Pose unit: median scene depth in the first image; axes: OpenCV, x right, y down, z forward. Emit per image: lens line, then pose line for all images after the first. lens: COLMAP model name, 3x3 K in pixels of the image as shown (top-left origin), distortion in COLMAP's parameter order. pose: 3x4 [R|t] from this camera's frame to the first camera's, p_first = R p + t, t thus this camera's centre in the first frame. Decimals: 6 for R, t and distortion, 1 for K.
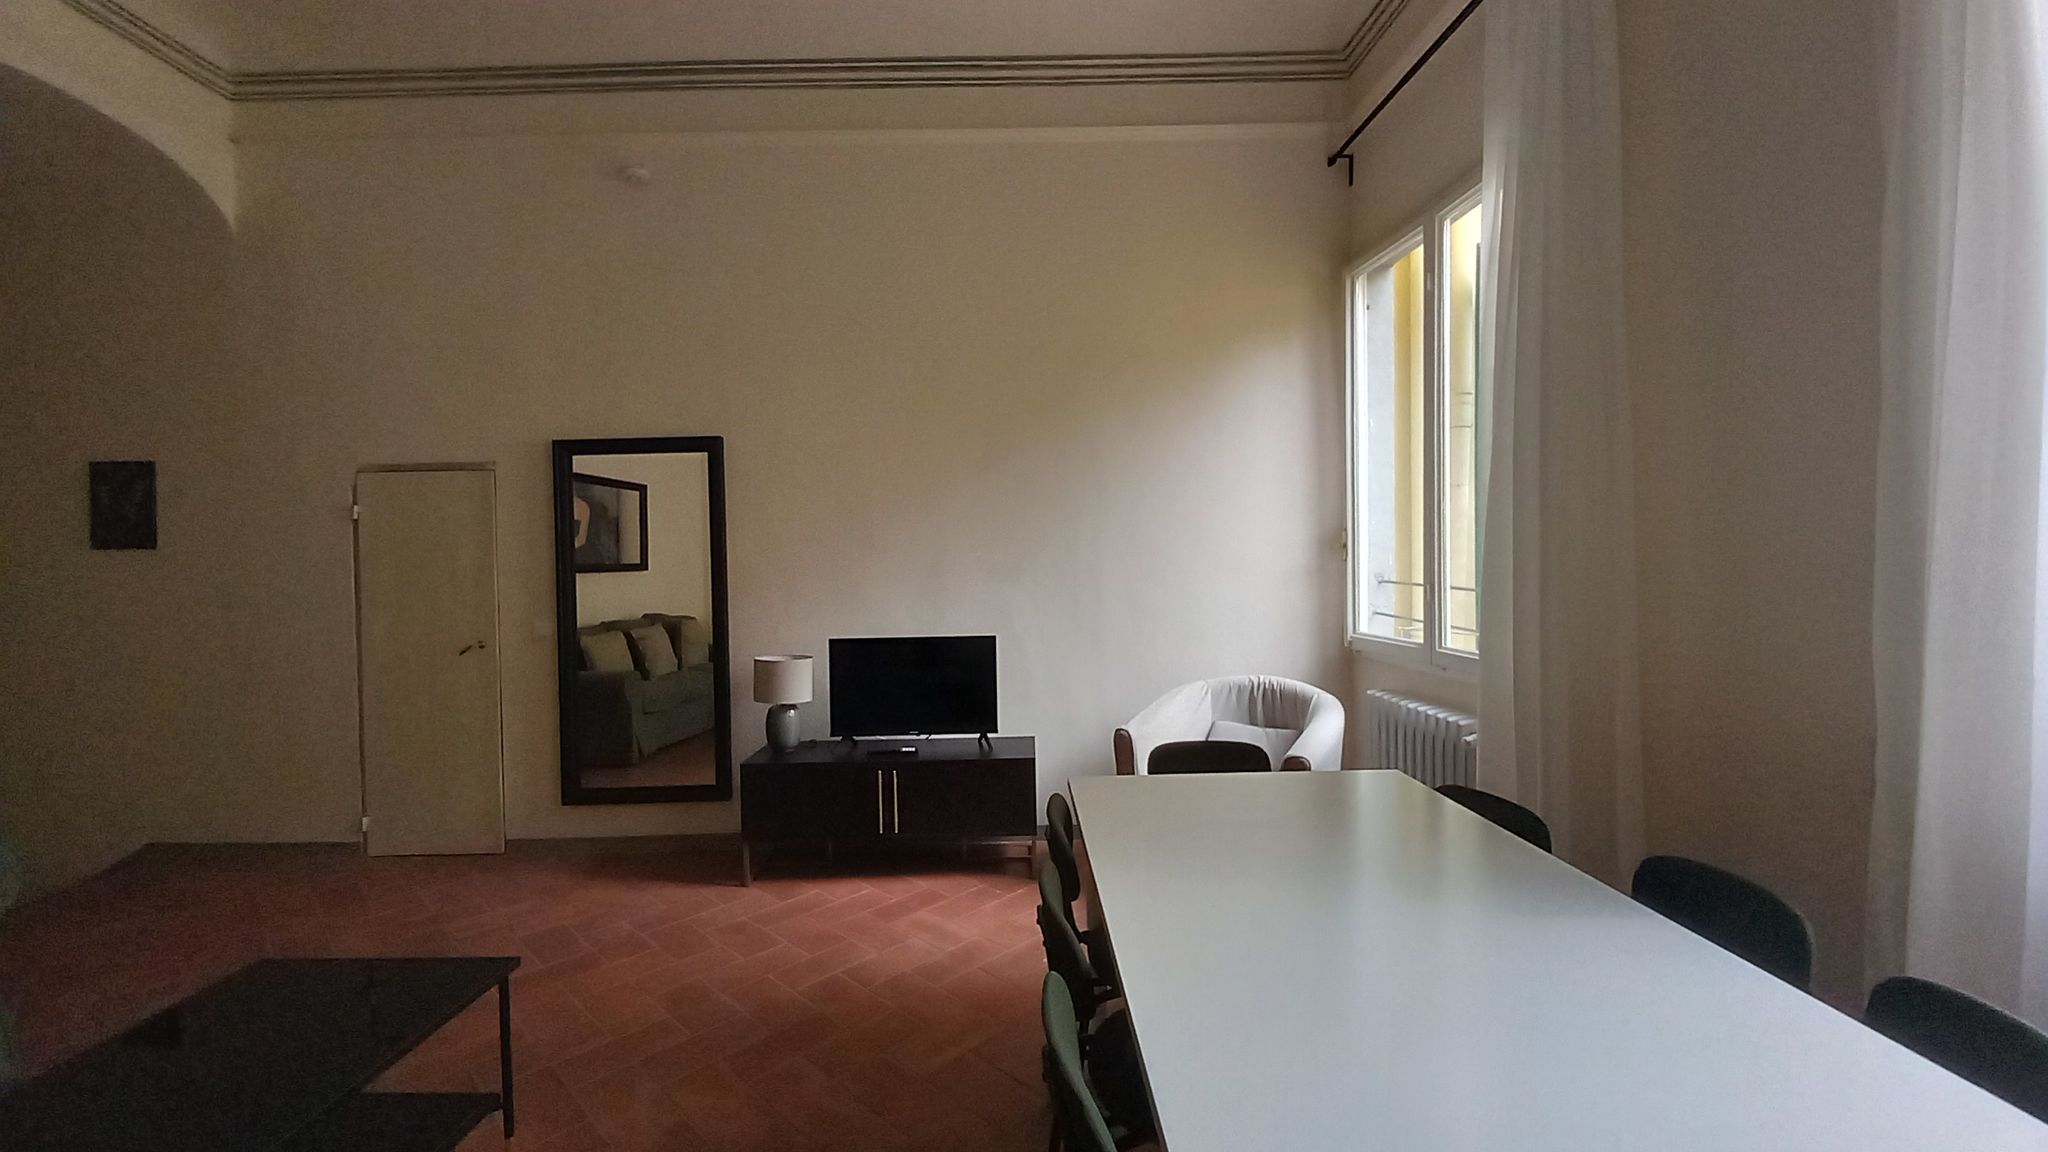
lens RADIAL K [[809.3, 0, 1032.6], [0, 809.3, 562.3], [0, 0, 1]] dist [0.019396, -0.016004]
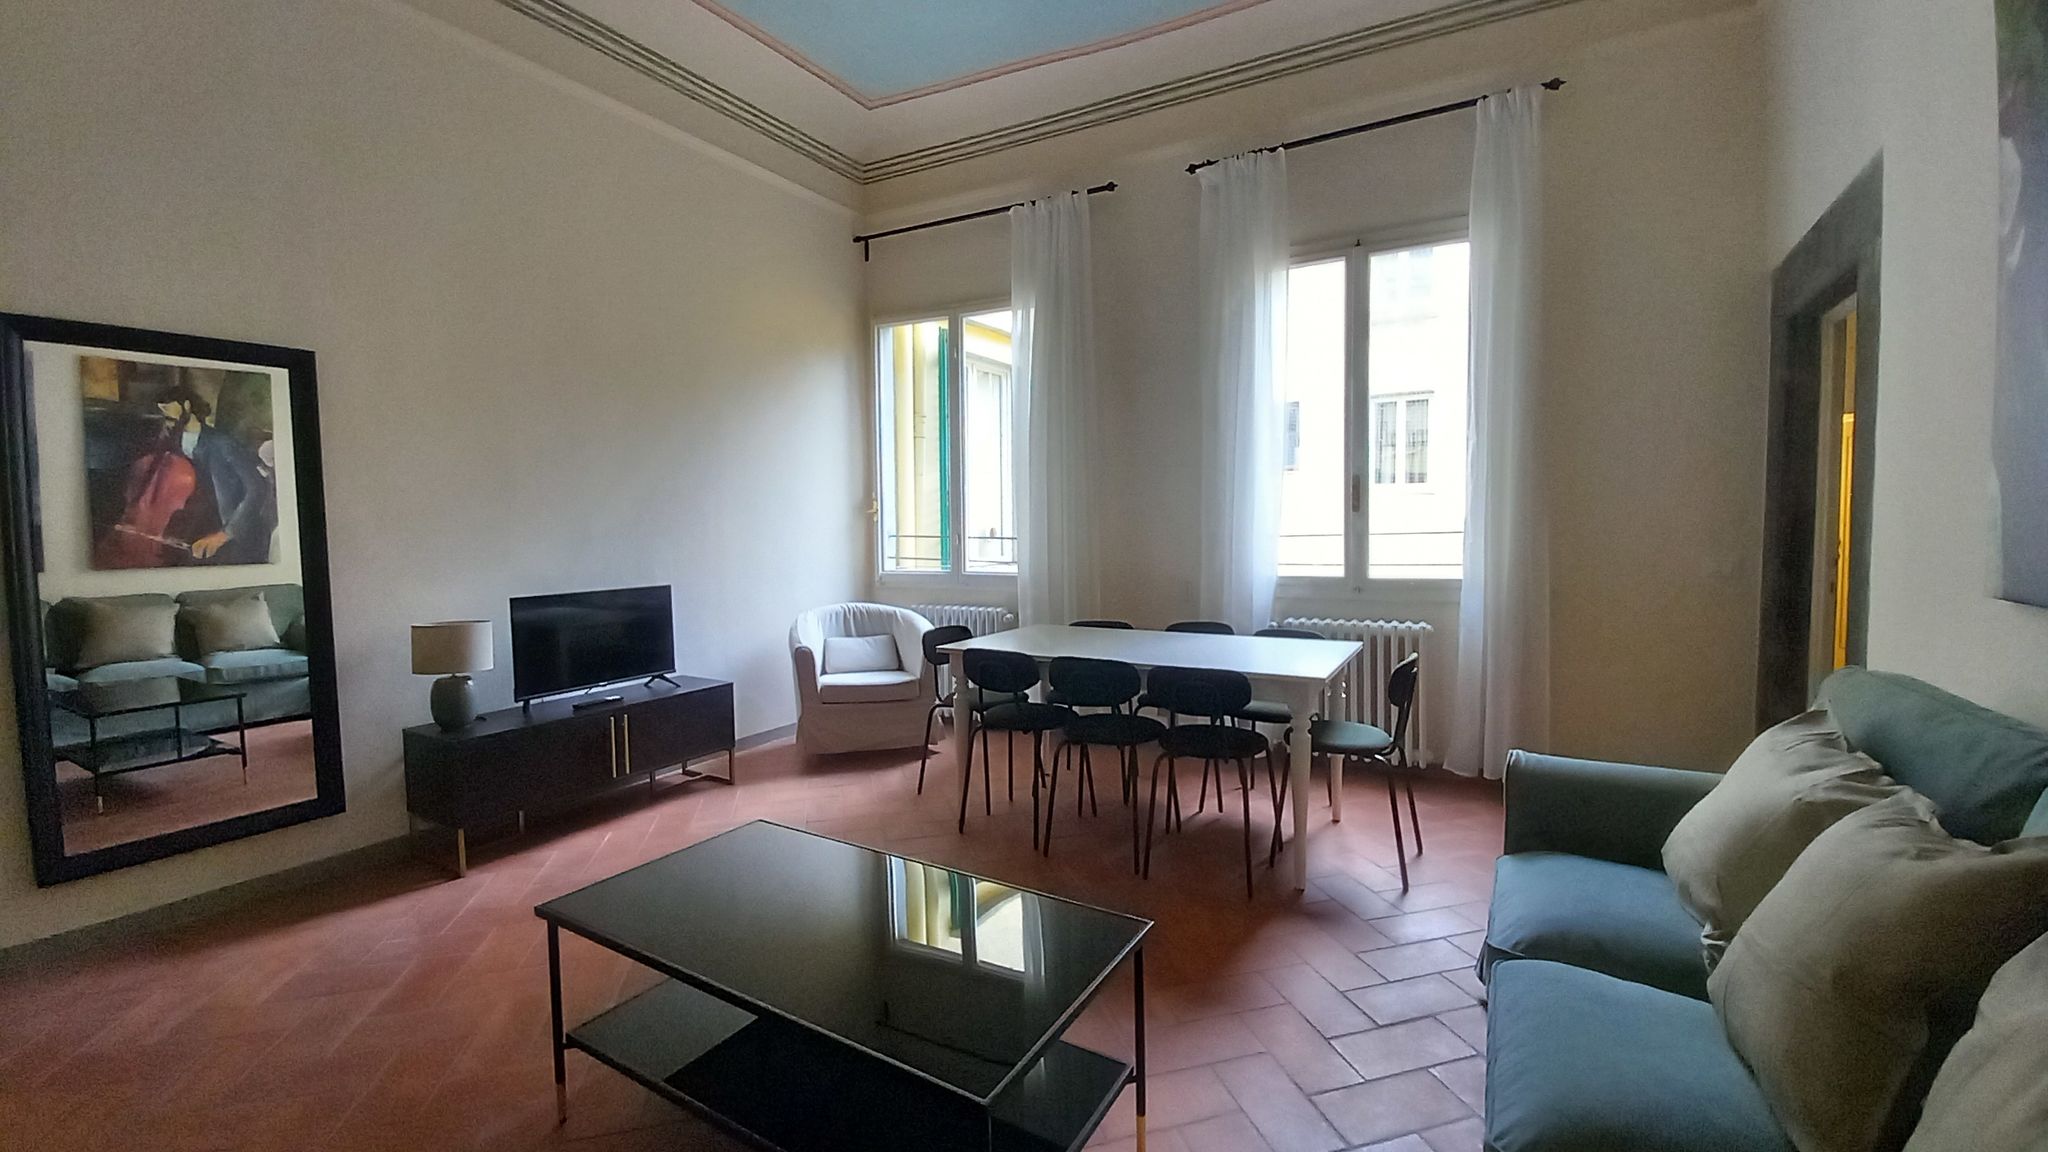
lens RADIAL K [[827.9, 0, 1028.7], [0, 827.9, 551.4], [0, 0, 1]] dist [0.018408, -0.000001]
pose [[0.519530, -0.016720, 0.854289, -0.753708], [0.008585, 0.999860, 0.014348, 0.032286], [-0.854409, -0.000121, 0.519601, -0.005618]]
